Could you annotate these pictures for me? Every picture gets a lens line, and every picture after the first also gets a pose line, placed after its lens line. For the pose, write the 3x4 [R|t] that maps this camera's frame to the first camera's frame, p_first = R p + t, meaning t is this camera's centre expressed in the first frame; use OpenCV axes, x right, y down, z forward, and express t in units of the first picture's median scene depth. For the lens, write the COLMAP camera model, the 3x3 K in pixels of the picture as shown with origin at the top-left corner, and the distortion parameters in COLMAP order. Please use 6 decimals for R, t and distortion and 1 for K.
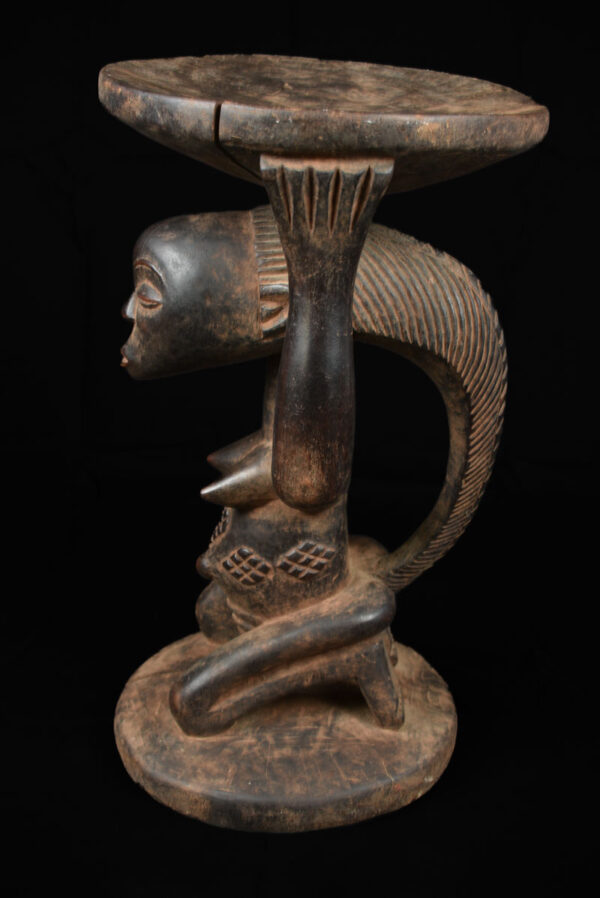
lens RADIAL K [[1176.8, 0, 298.7], [0, 1176.8, 450.0], [0, 0, 1]] dist [-0.032772, 0.000000]
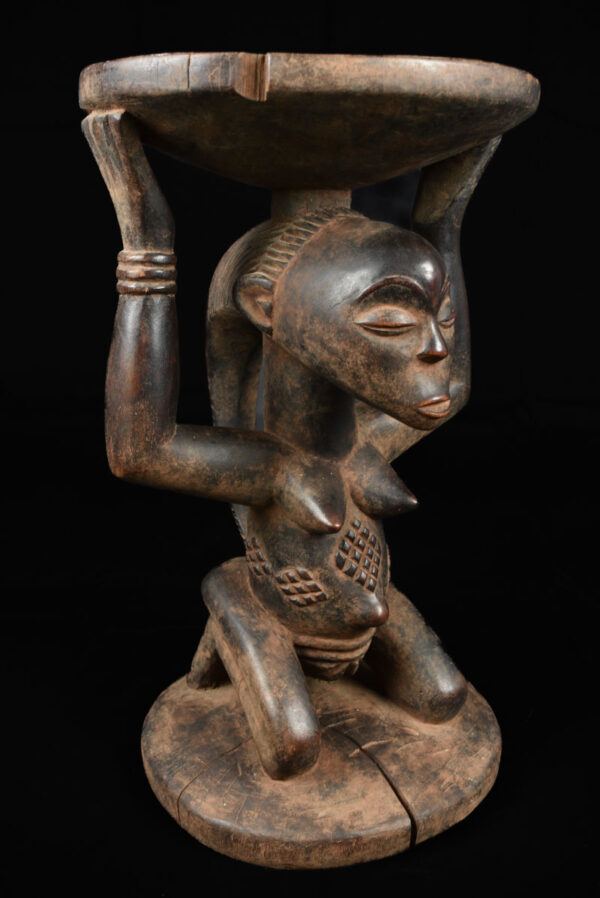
lens RADIAL K [[1107.7, 0, 308.9], [0, 1107.7, 450.6], [0, 0, 1]] dist [-0.034885, 0.000000]
pose [[-0.613602, -0.258942, 0.745950, -0.745089], [0.263627, 0.823313, 0.502650, -0.514140], [-0.744308, 0.505079, -0.436922, 1.538716]]
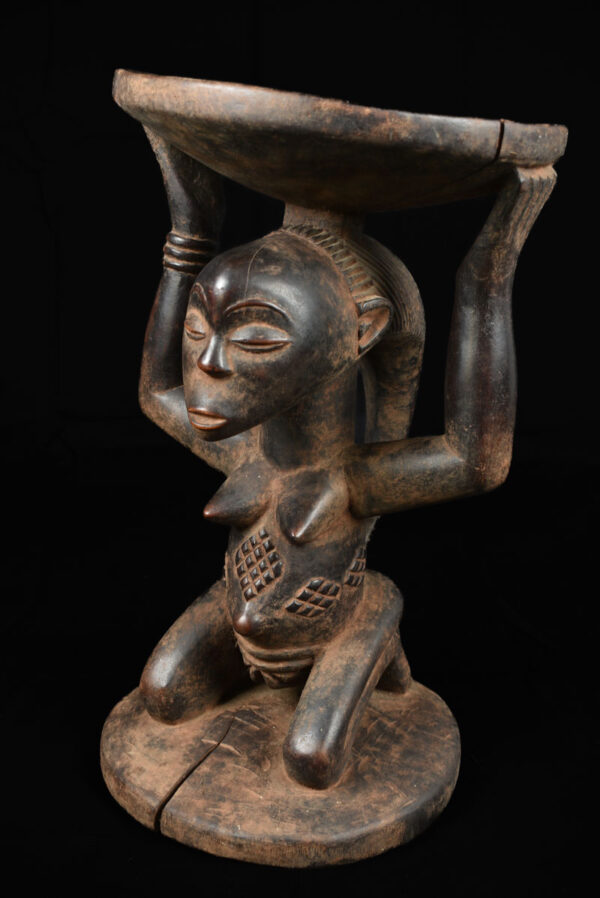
lens RADIAL K [[1176.8, 0, 295.8], [0, 1176.8, 451.4], [0, 0, 1]] dist [-0.032772, 0.000000]
pose [[0.484835, -0.261873, 0.834481, -0.903731], [0.266005, 0.953074, 0.144540, -0.175110], [-0.833173, 0.151898, 0.531743, 0.520991]]
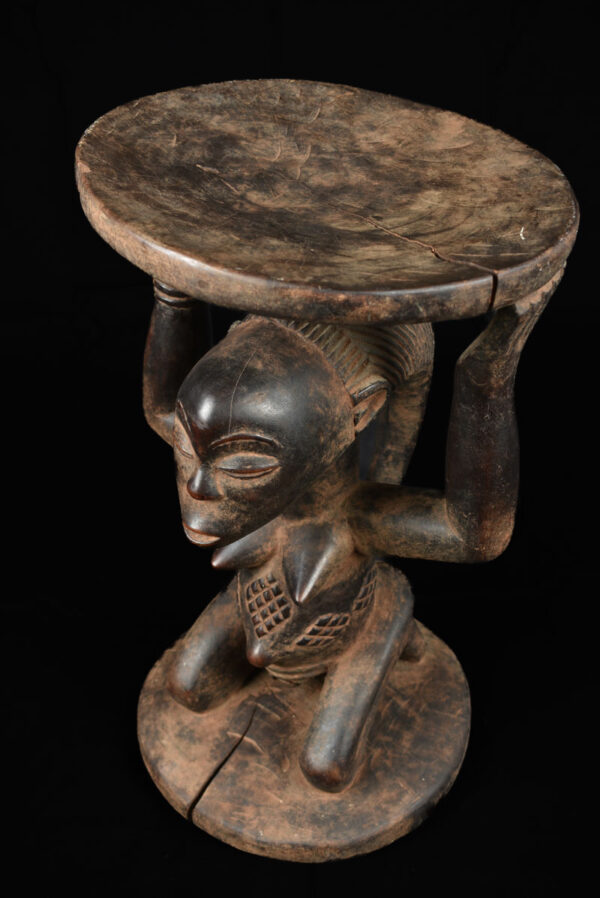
lens RADIAL K [[1176.8, 0, 300.1], [0, 1176.8, 448.0], [0, 0, 1]] dist [-0.032772, 0.000000]
pose [[0.515173, -0.544280, 0.662084, -0.693867], [0.315708, 0.838674, 0.443795, -0.528947], [-0.796822, -0.019606, 0.603896, 0.447139]]
